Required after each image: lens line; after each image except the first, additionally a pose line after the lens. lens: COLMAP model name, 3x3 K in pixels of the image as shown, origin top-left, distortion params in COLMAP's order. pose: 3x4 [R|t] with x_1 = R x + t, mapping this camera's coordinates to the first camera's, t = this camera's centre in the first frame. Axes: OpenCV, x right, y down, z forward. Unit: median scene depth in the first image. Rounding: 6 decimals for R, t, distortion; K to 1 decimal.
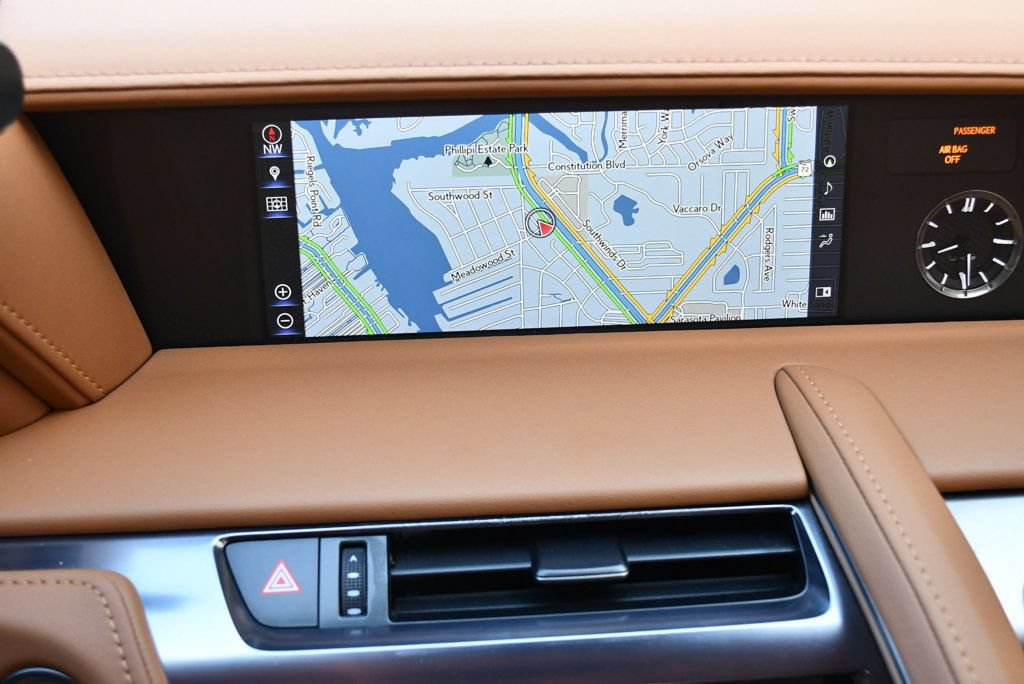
lens RADIAL K [[1202.2, 0, 510.8], [0, 1202.2, 340.6], [0, 0, 1]] dist [-0.054420, 0.000000]
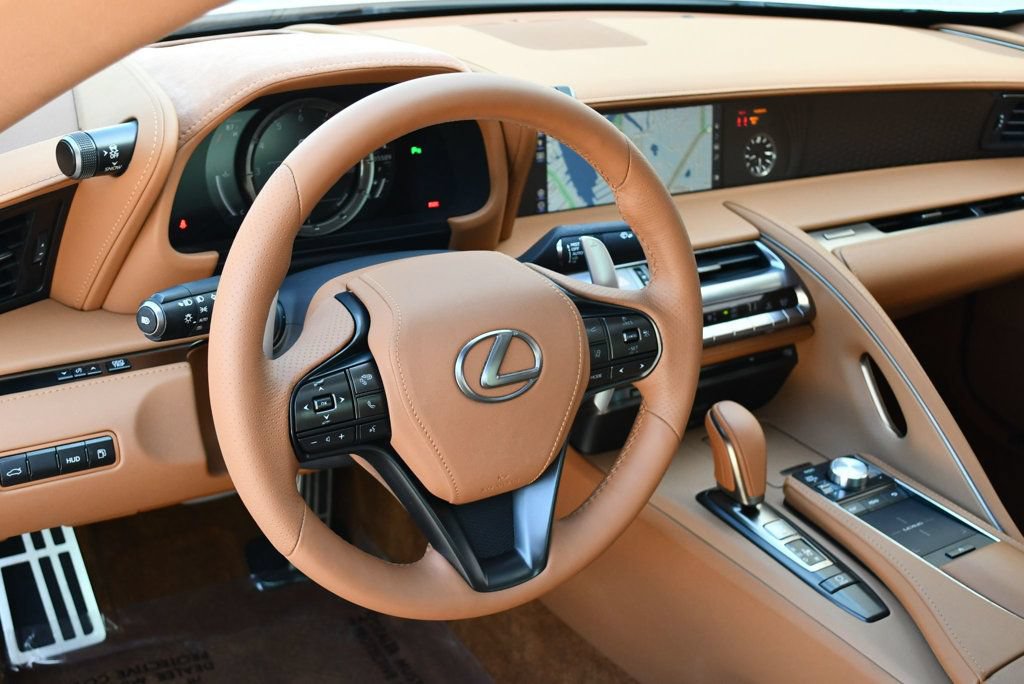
lens RADIAL K [[1202.2, 0, 517.2], [0, 1202.2, 344.4], [0, 0, 1]] dist [-0.054420, 0.000000]
pose [[0.882989, -0.138554, 0.448479, -1.343048], [0.138320, 0.989822, 0.033467, 0.171735], [-0.448551, 0.032482, 0.893167, -1.108137]]
